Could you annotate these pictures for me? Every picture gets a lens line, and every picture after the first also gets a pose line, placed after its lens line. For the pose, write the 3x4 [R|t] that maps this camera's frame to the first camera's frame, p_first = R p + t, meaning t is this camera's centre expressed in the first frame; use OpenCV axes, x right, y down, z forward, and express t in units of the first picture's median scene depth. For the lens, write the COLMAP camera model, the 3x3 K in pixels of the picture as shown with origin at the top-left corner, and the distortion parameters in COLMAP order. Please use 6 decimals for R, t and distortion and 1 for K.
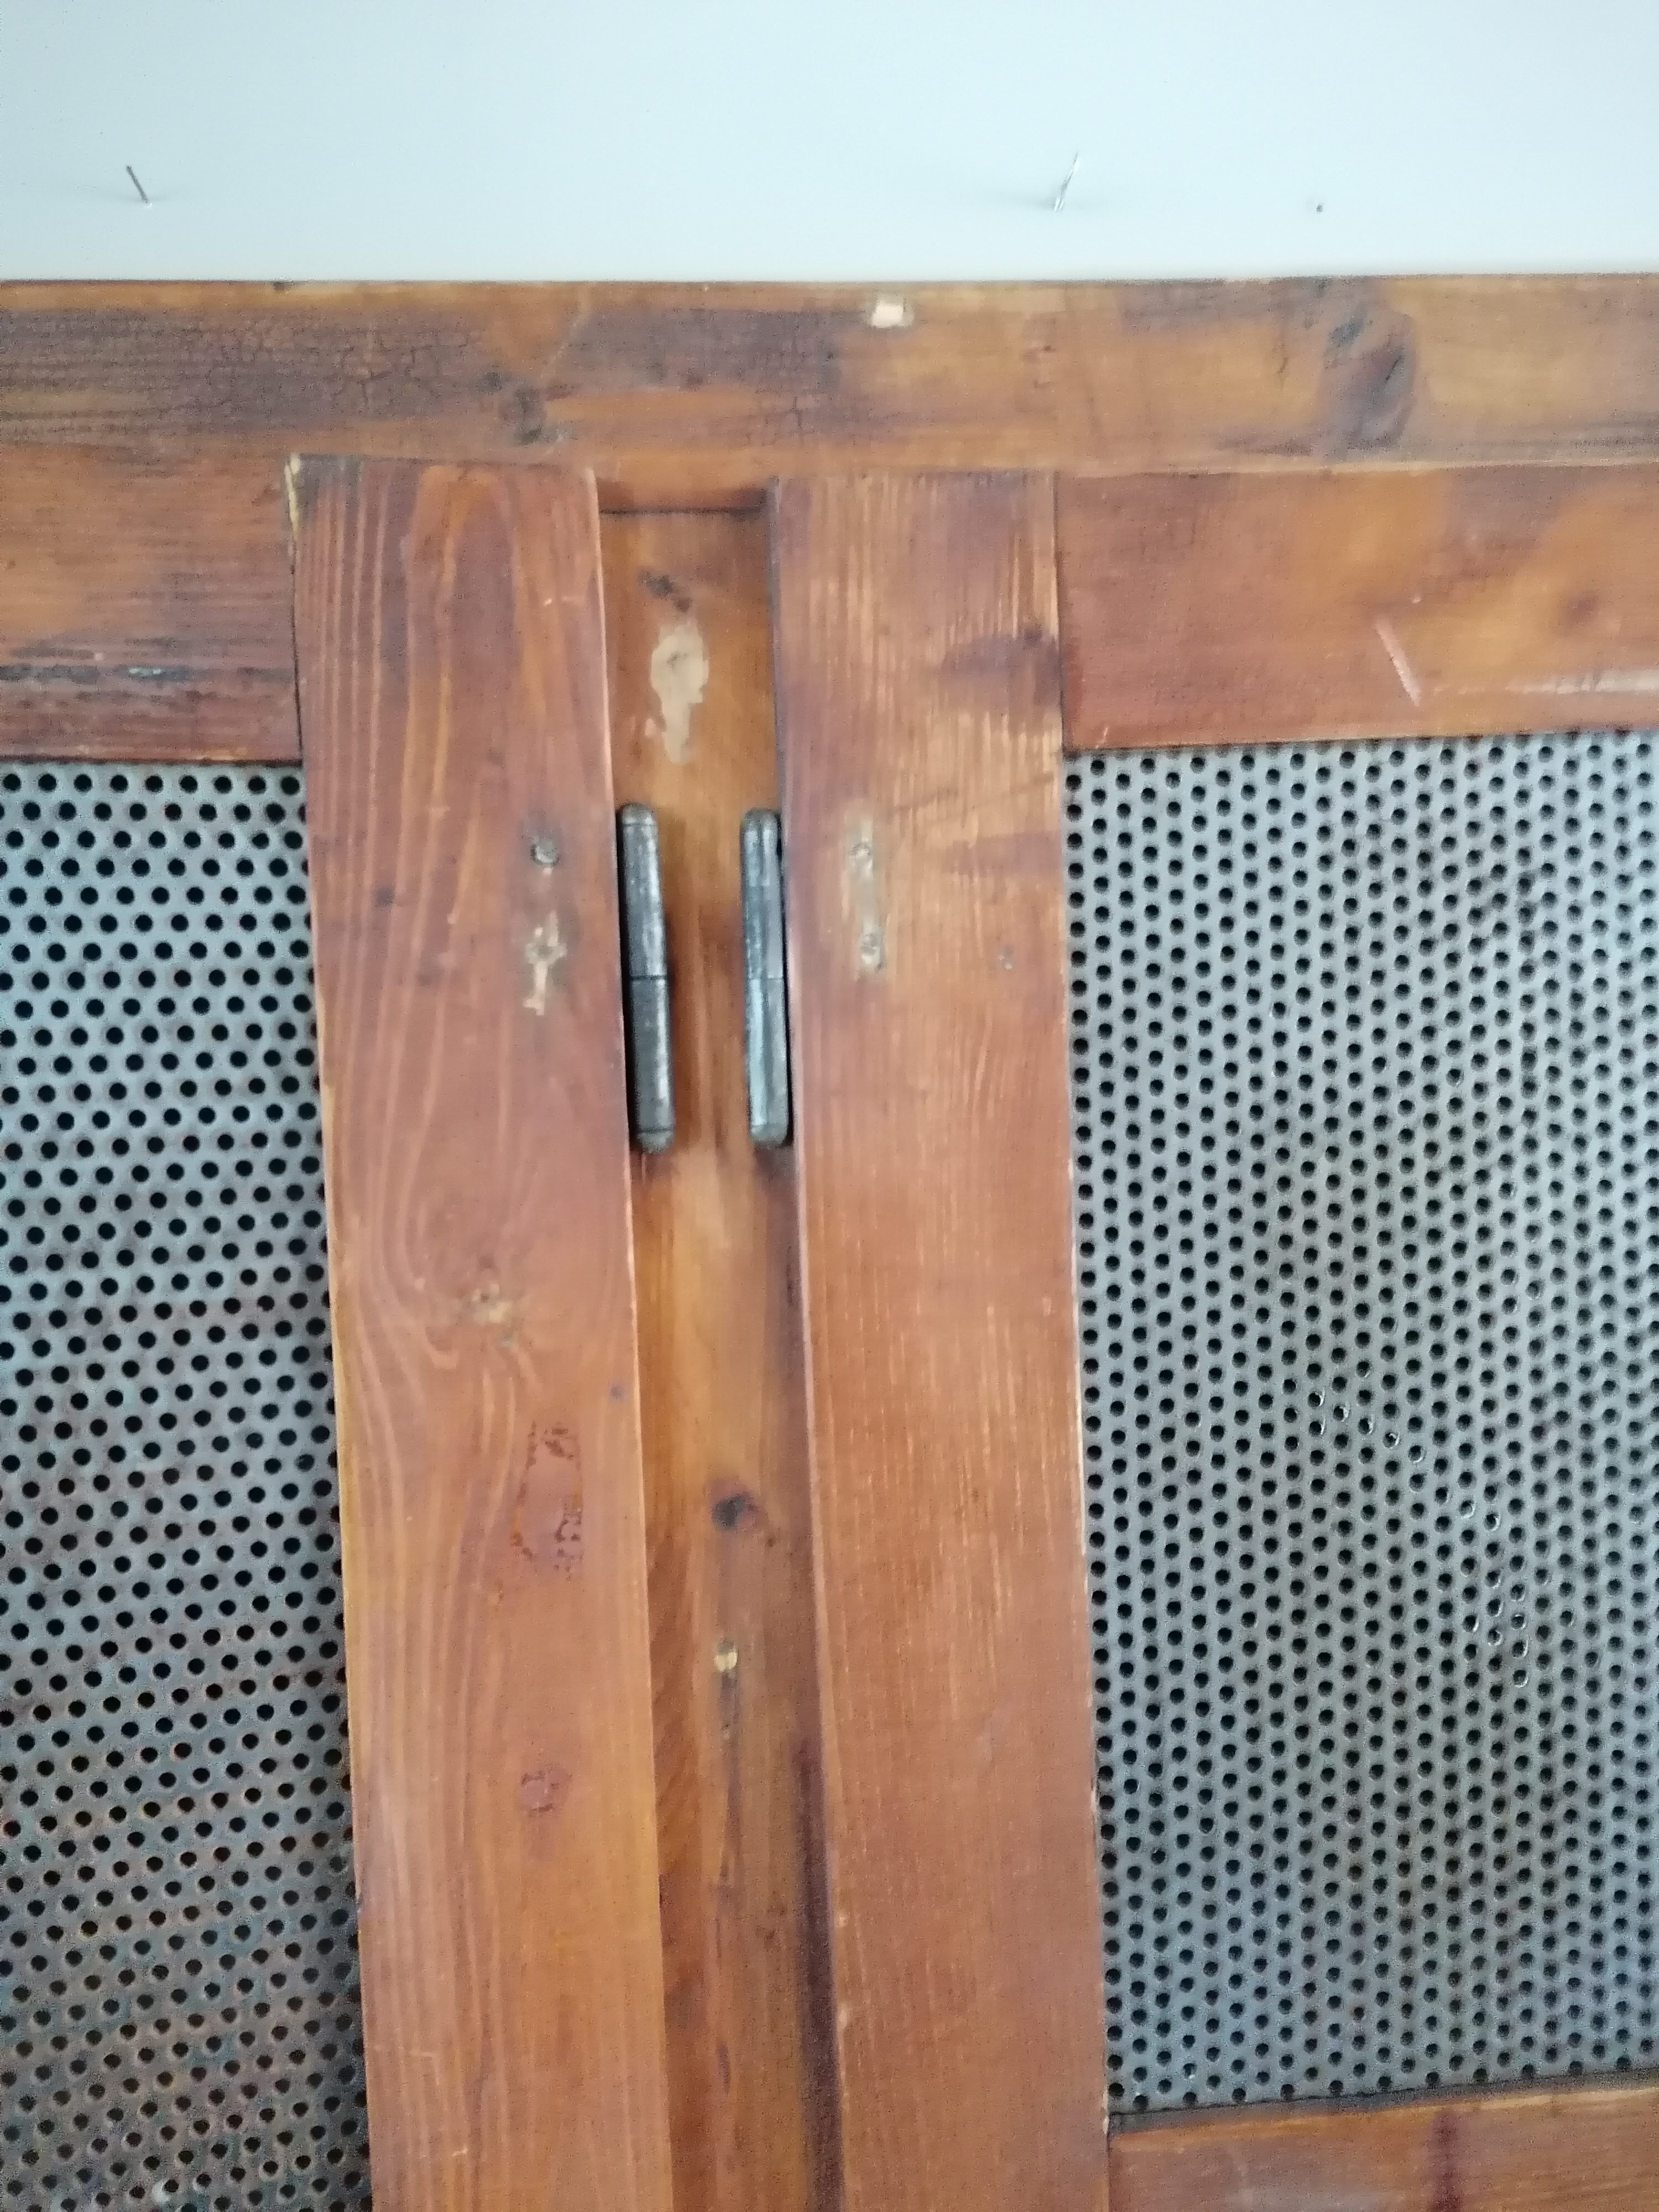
lens RADIAL K [[1657.6, 0, 821.9], [0, 1657.6, 1093.2], [0, 0, 1]] dist [0.092532, -0.120636]
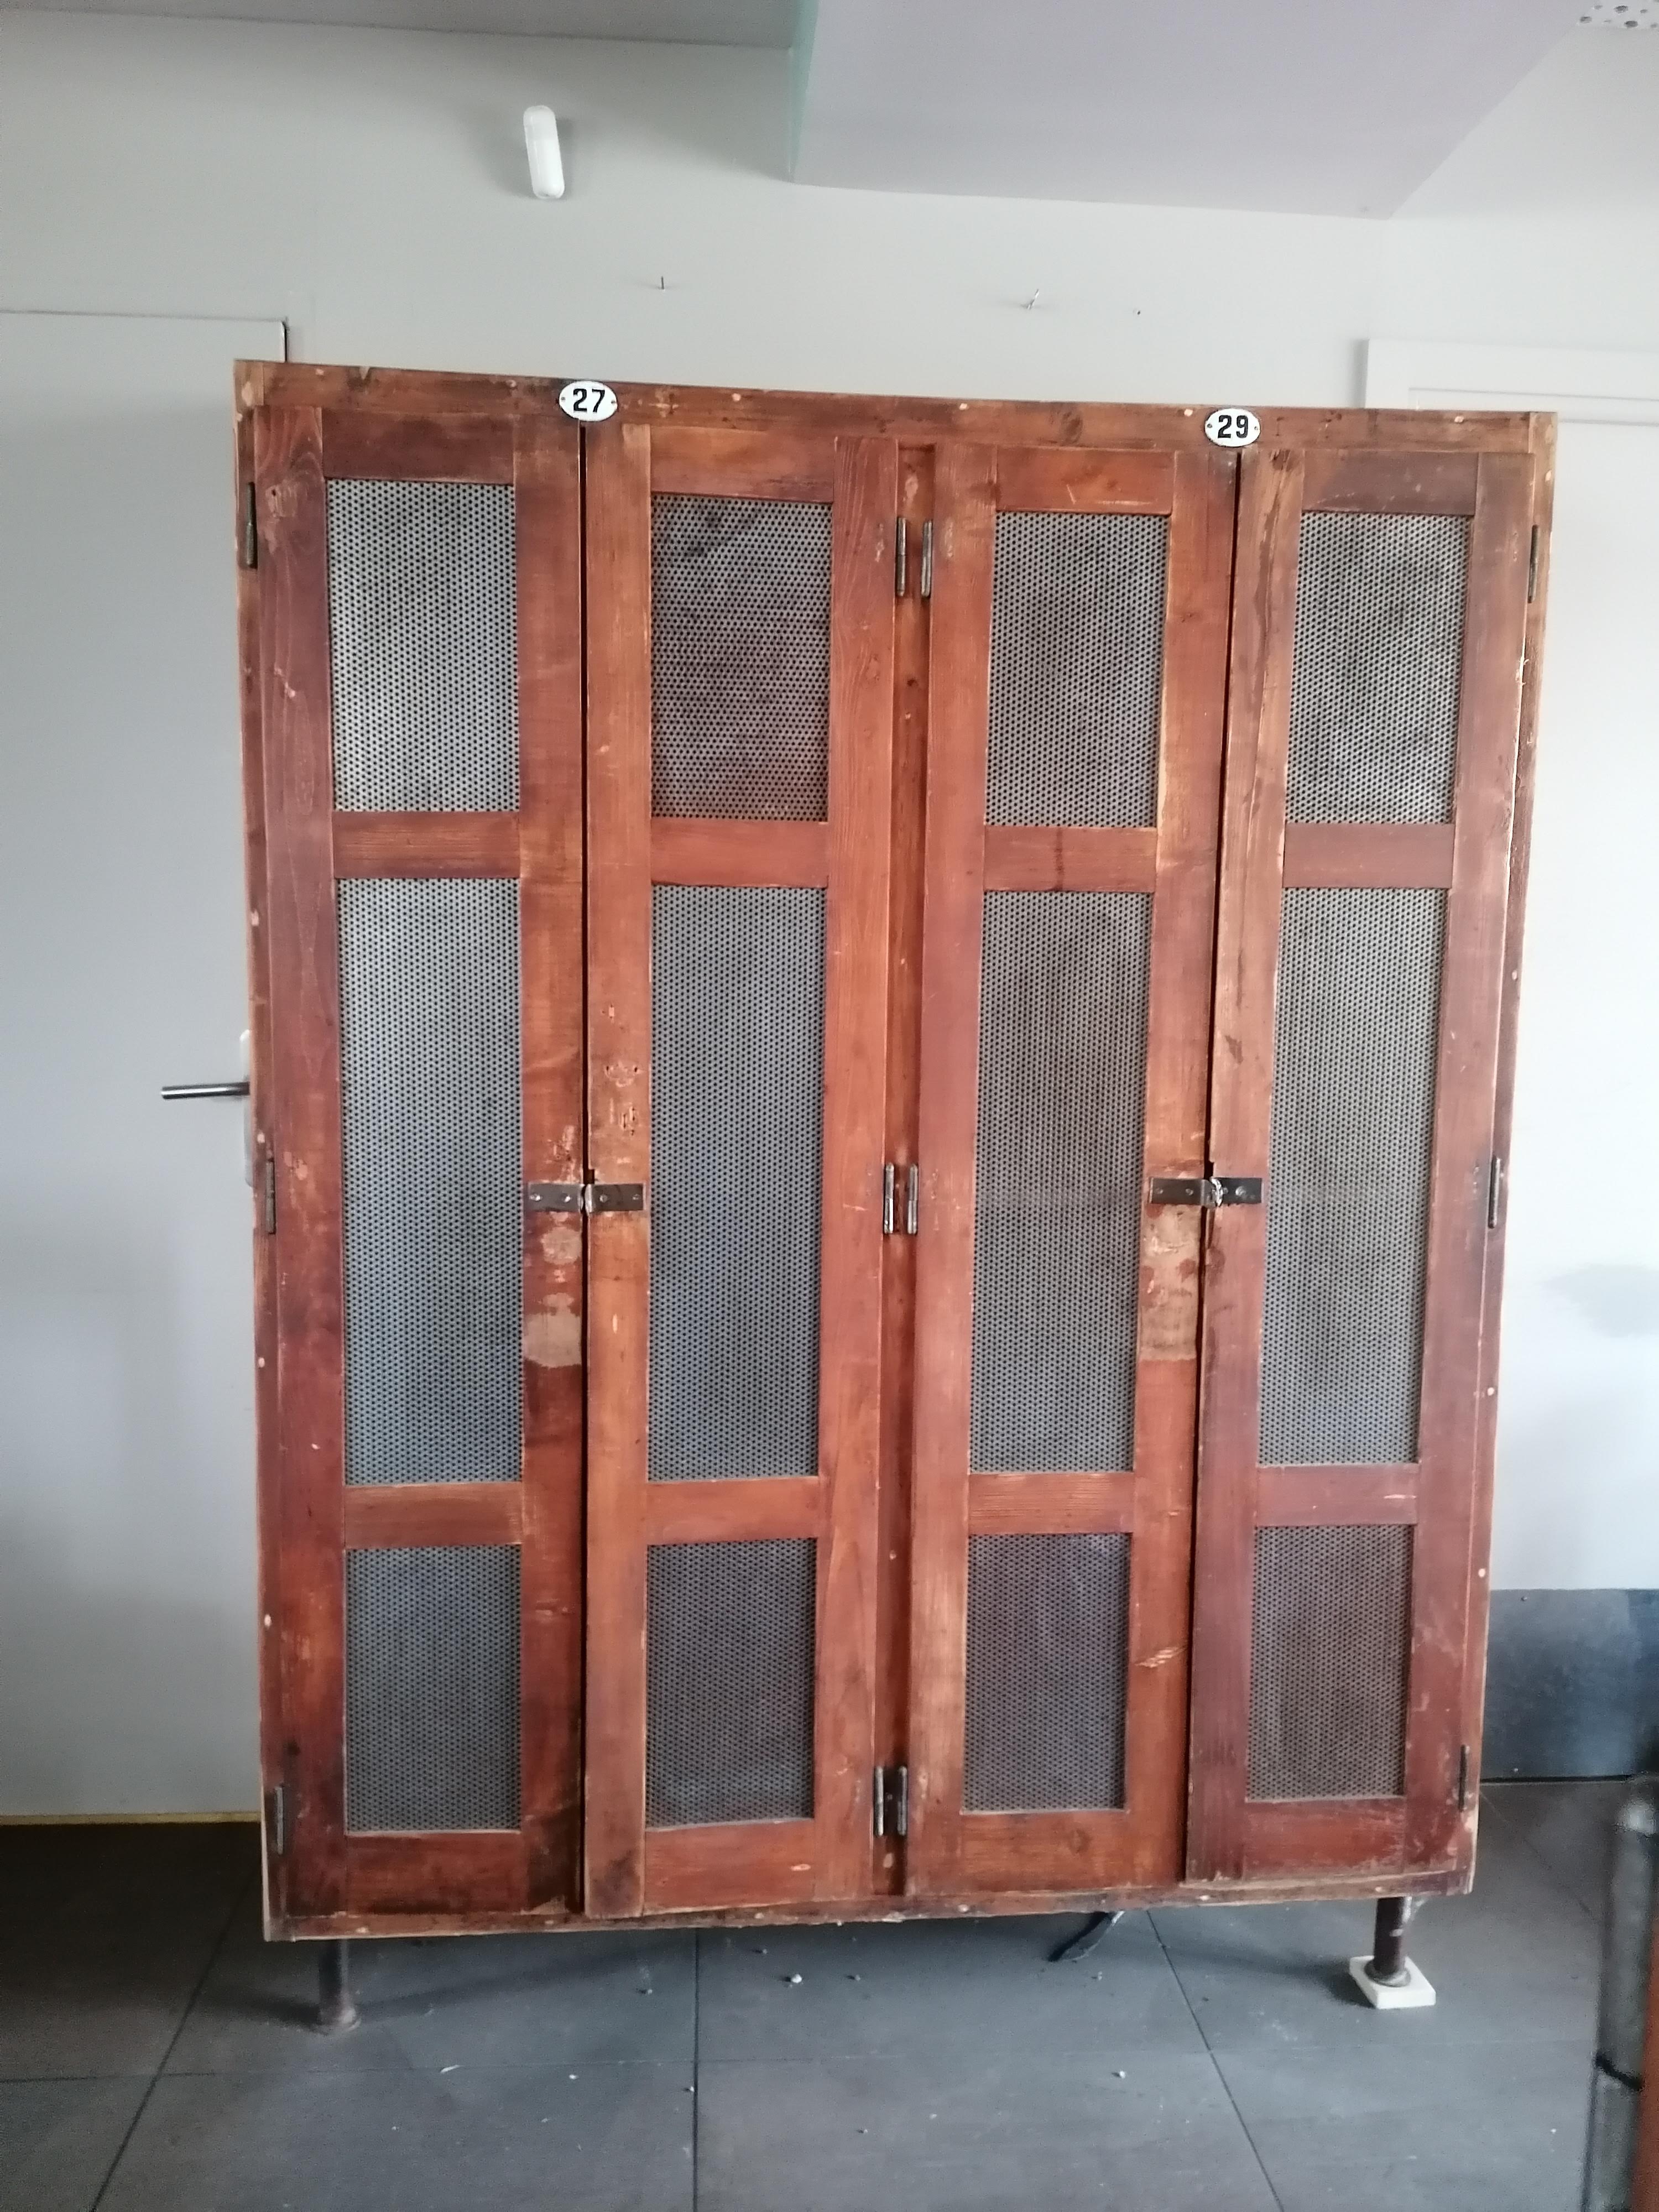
lens RADIAL K [[1657.6, 0, 818.1], [0, 1657.6, 1123.4], [0, 0, 1]] dist [0.092532, -0.120636]
pose [[0.998396, 0.056611, 0.000900, -0.242719], [-0.056463, 0.994368, 0.089692, 1.056728], [0.004182, -0.089599, 0.995969, -3.632048]]
